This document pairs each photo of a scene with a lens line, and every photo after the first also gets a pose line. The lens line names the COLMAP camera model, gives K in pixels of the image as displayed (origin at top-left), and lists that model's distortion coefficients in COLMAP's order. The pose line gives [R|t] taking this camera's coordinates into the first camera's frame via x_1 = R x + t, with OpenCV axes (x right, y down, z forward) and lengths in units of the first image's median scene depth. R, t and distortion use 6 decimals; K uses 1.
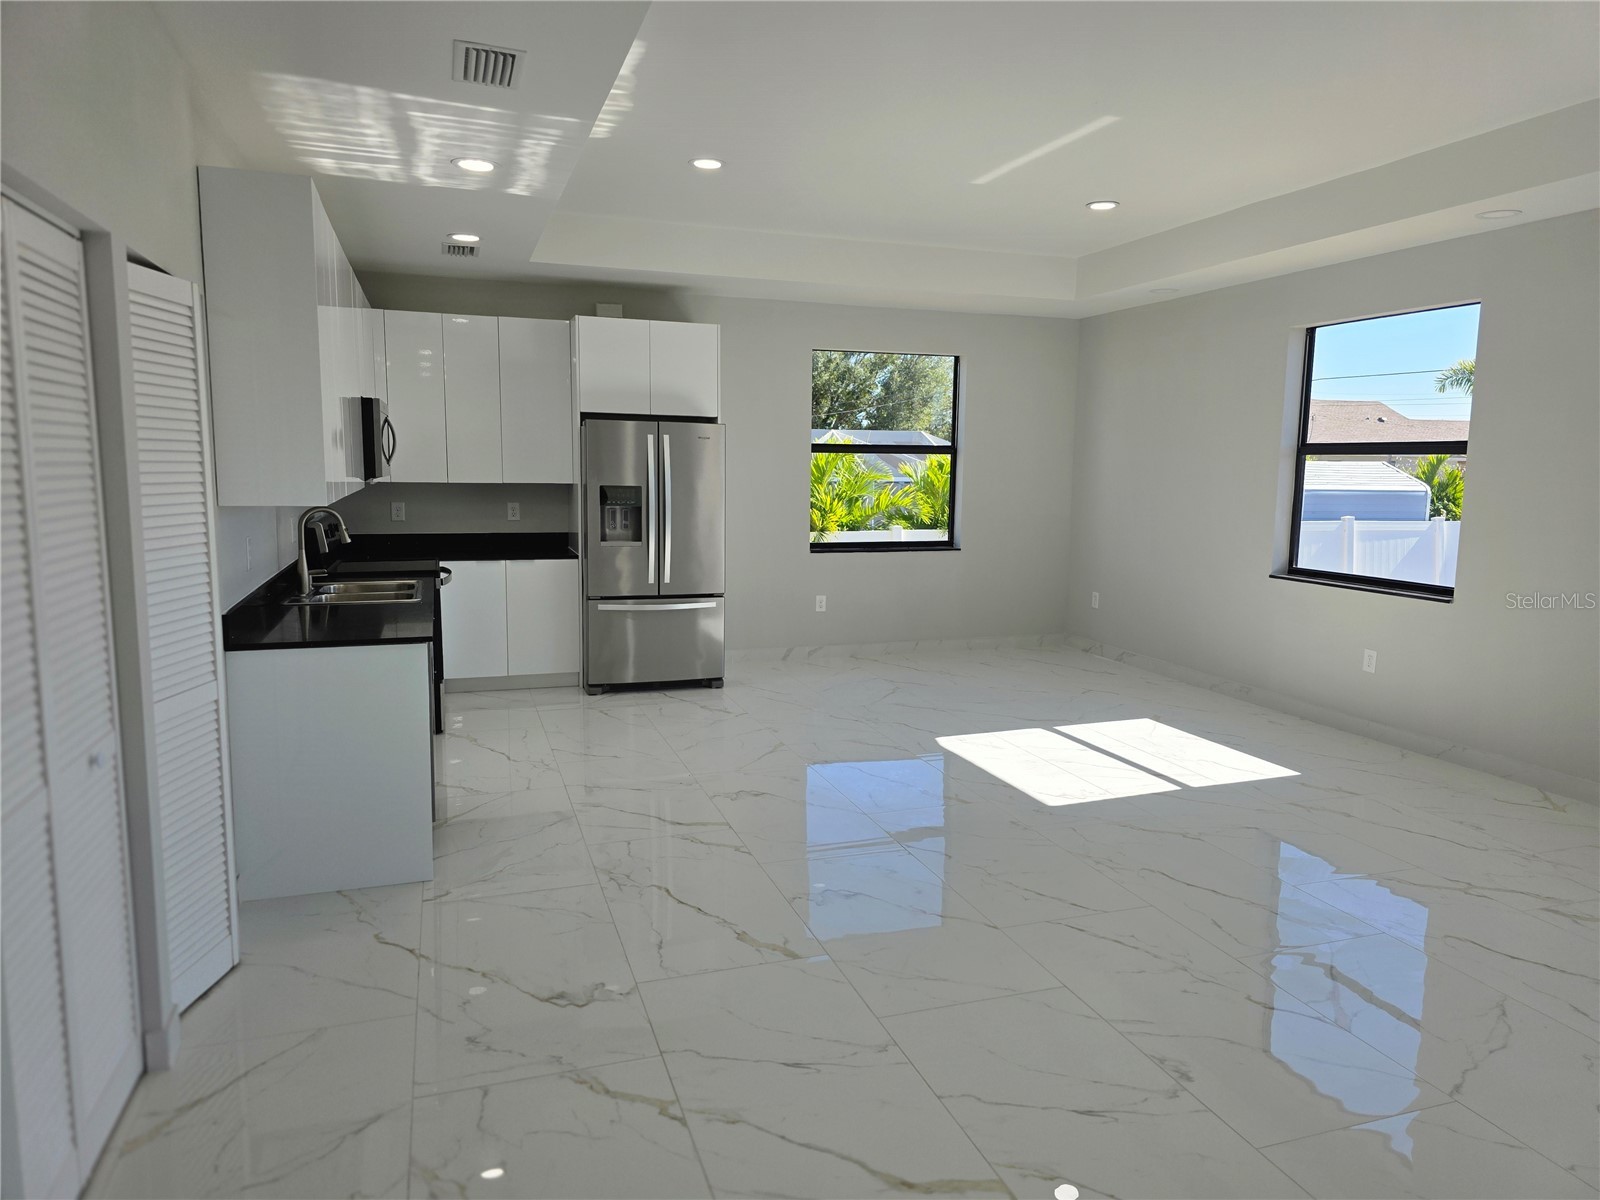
lens RADIAL K [[1077.6, 0, 822.8], [0, 1077.6, 604.0], [0, 0, 1]] dist [0.054632, -0.050039]
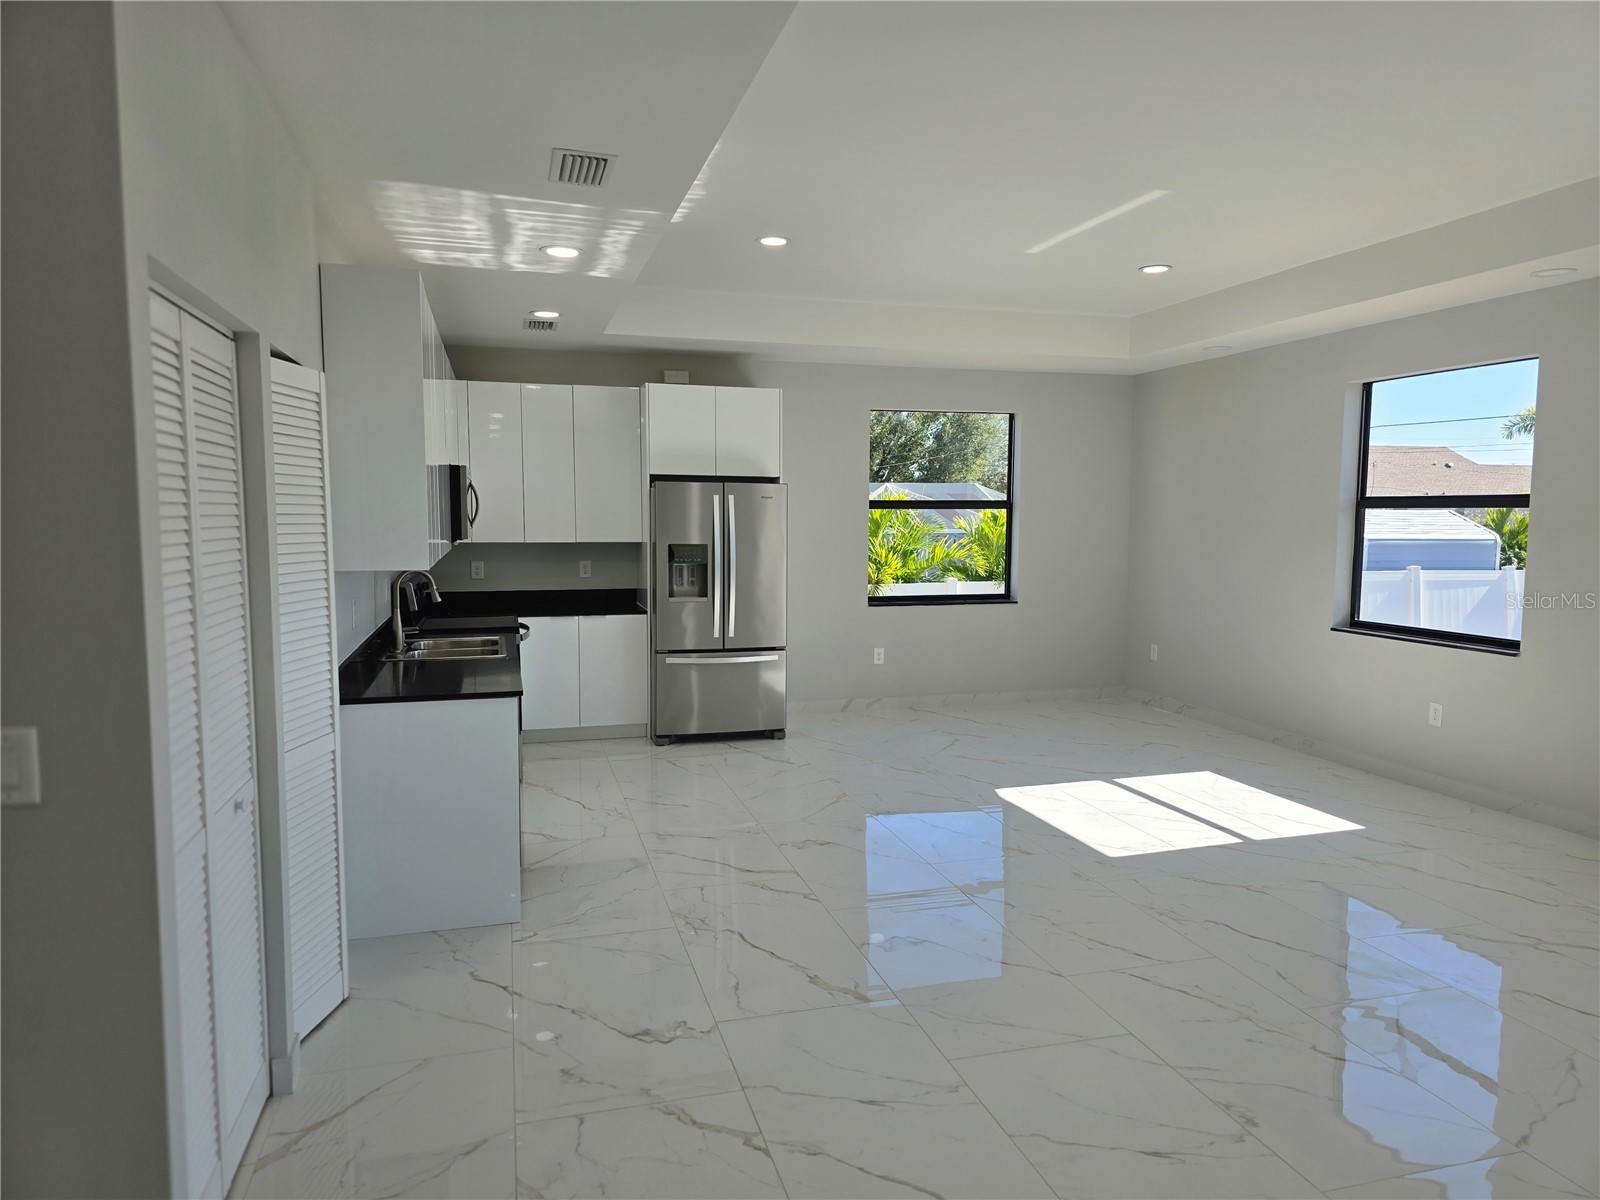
lens RADIAL K [[1077.6, 0, 810.4], [0, 1077.6, 609.8], [0, 0, 1]] dist [0.054632, -0.050039]
pose [[0.998237, -0.004626, -0.059166, -0.010206], [0.002199, 0.999156, -0.041029, -0.004235], [0.059306, 0.040826, 0.997405, -0.037970]]
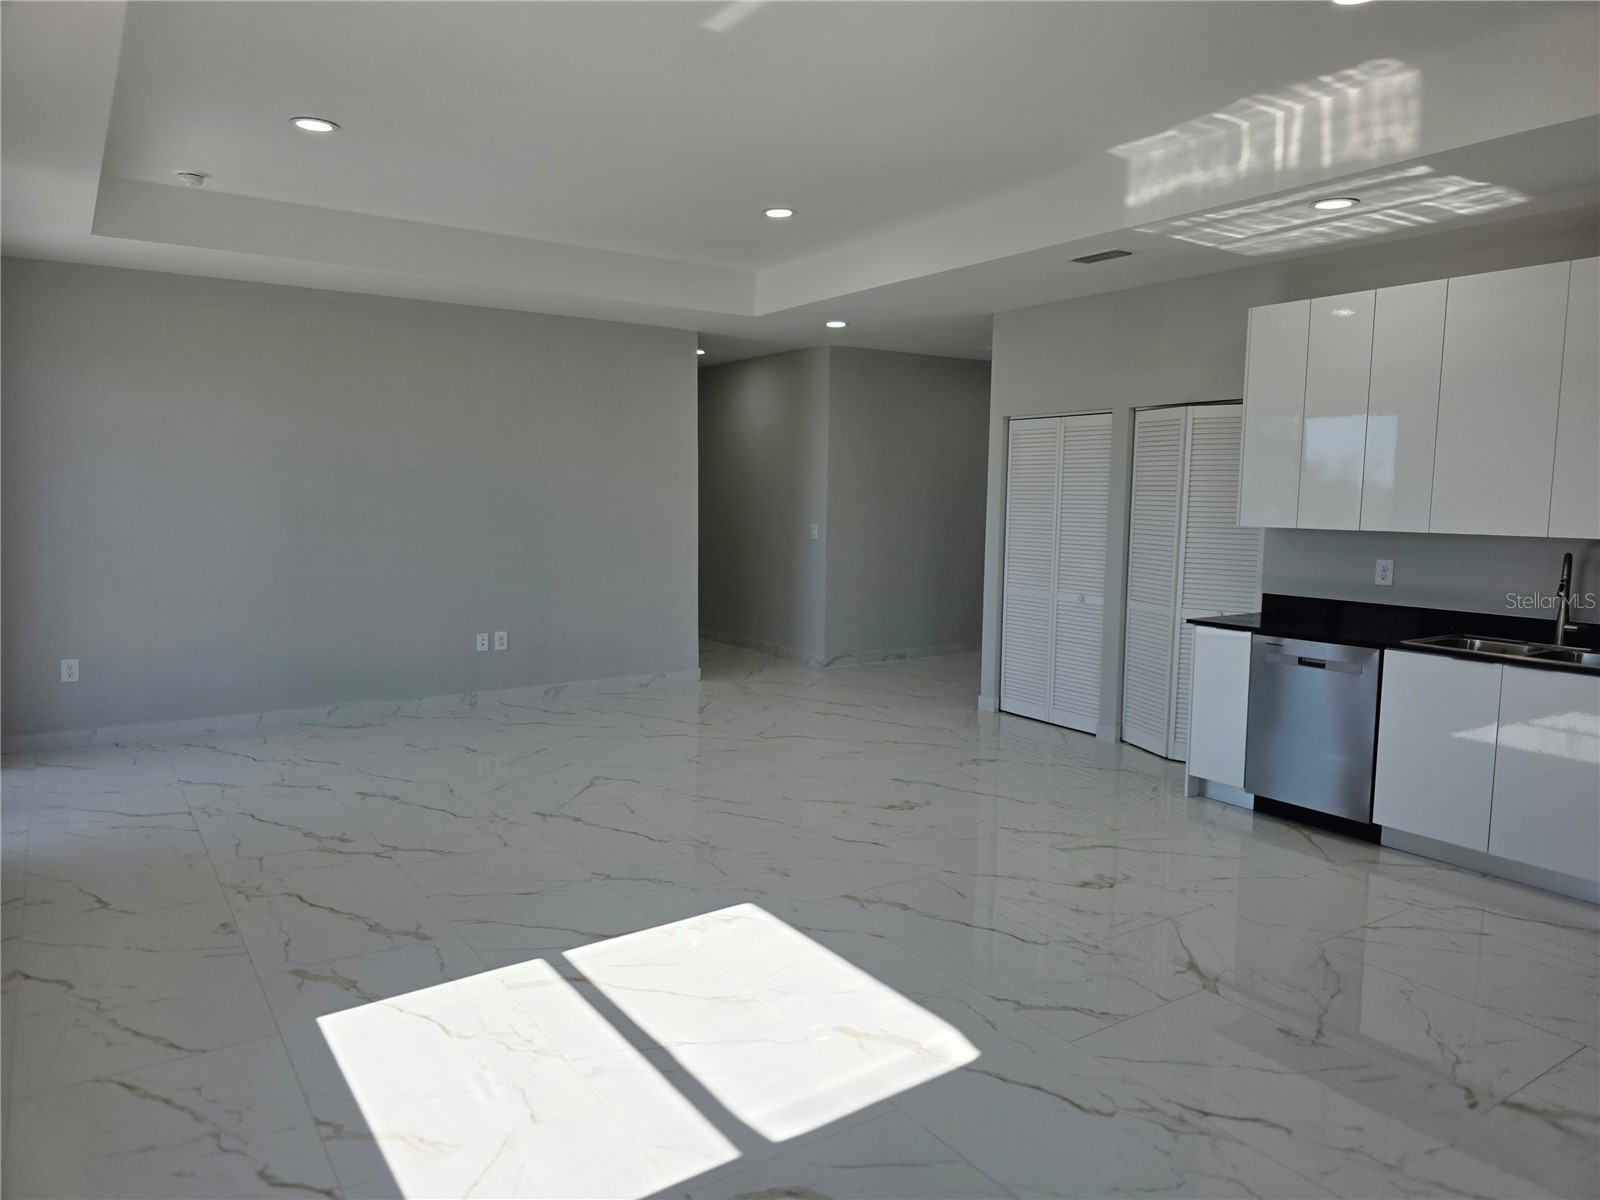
lens RADIAL K [[1077.6, 0, 804.5], [0, 1077.6, 603.4], [0, 0, 1]] dist [0.054632, -0.050039]
pose [[-0.966146, 0.002889, -0.257980, 0.359812], [-0.057743, 0.972150, 0.227136, -0.209860], [0.251451, 0.234343, -0.939072, 1.640149]]
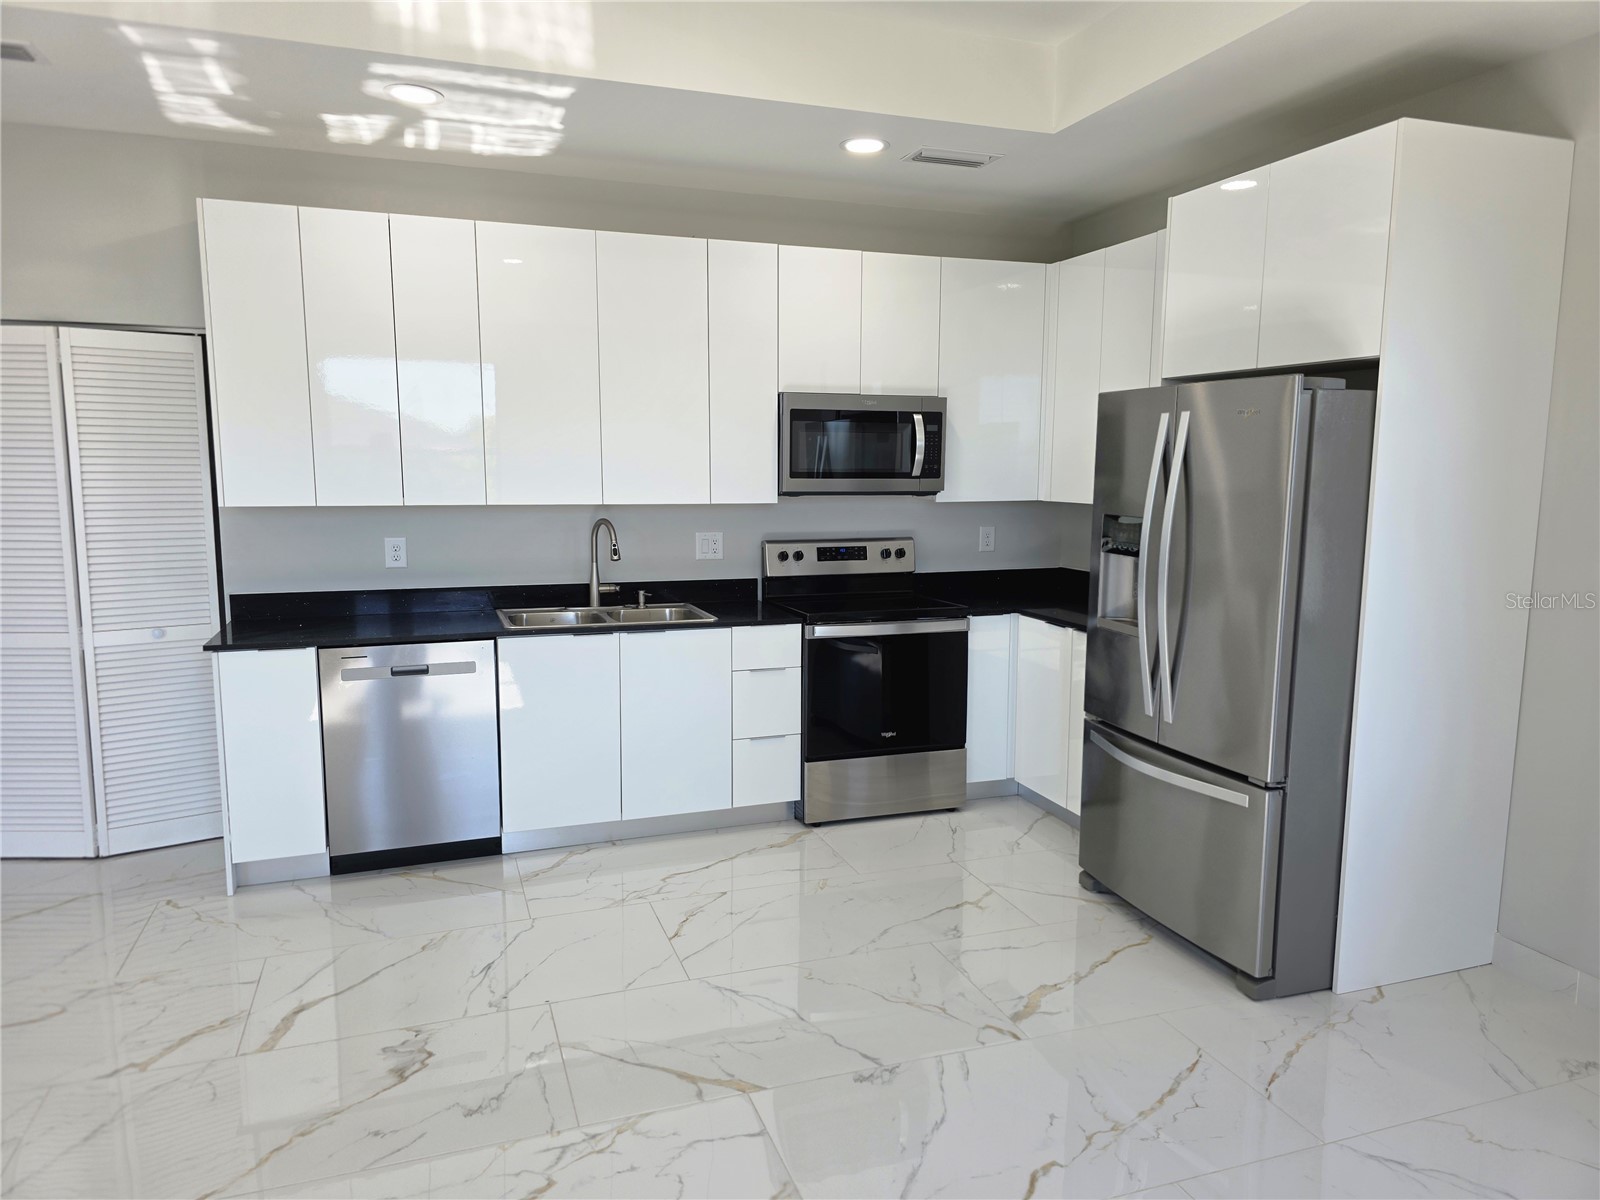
lens RADIAL K [[1077.6, 0, 799.5], [0, 1077.6, 603.1], [0, 0, 1]] dist [0.054632, -0.050039]
pose [[0.001318, 0.120037, -0.992769, 0.447553], [-0.136278, 0.983529, 0.118739, -0.145990], [0.990670, 0.135136, 0.017655, 1.126252]]
